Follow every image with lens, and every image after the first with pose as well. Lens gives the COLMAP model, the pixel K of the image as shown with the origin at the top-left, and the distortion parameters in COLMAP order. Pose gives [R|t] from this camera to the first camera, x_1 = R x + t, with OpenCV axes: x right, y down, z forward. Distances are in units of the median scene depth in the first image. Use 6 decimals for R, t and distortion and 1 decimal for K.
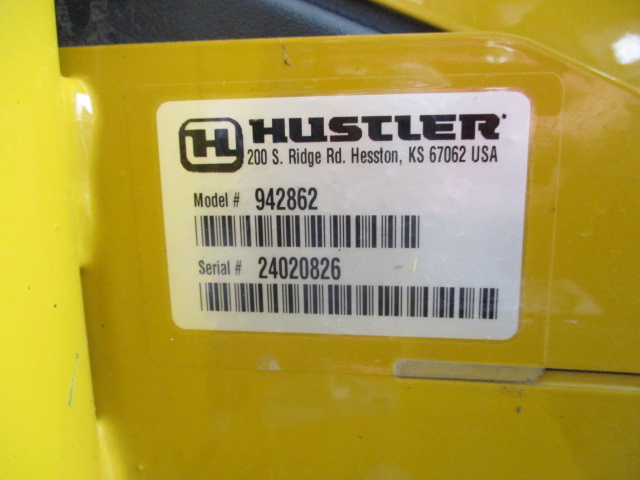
lens RADIAL K [[536.8, 0, 319.0], [0, 536.8, 242.4], [0, 0, 1]] dist [-0.035085, 0.009305]
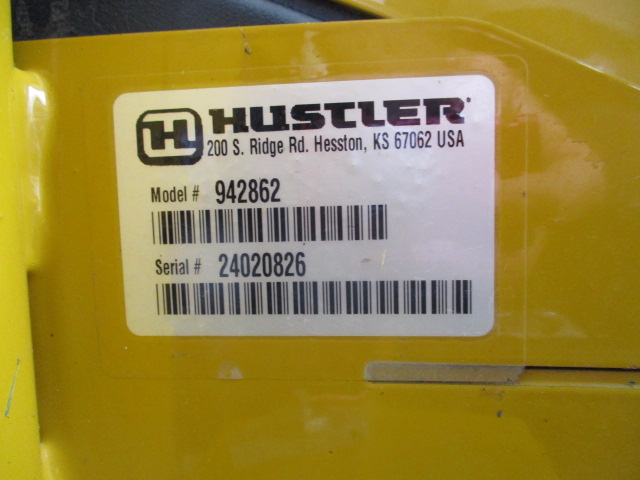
lens RADIAL K [[536.8, 0, 320.2], [0, 536.8, 237.8], [0, 0, 1]] dist [-0.035085, 0.009305]
pose [[0.999338, -0.011049, 0.034673, 0.033969], [0.014744, 0.994022, -0.108178, 0.107460], [-0.033271, 0.108617, 0.993527, 0.055426]]
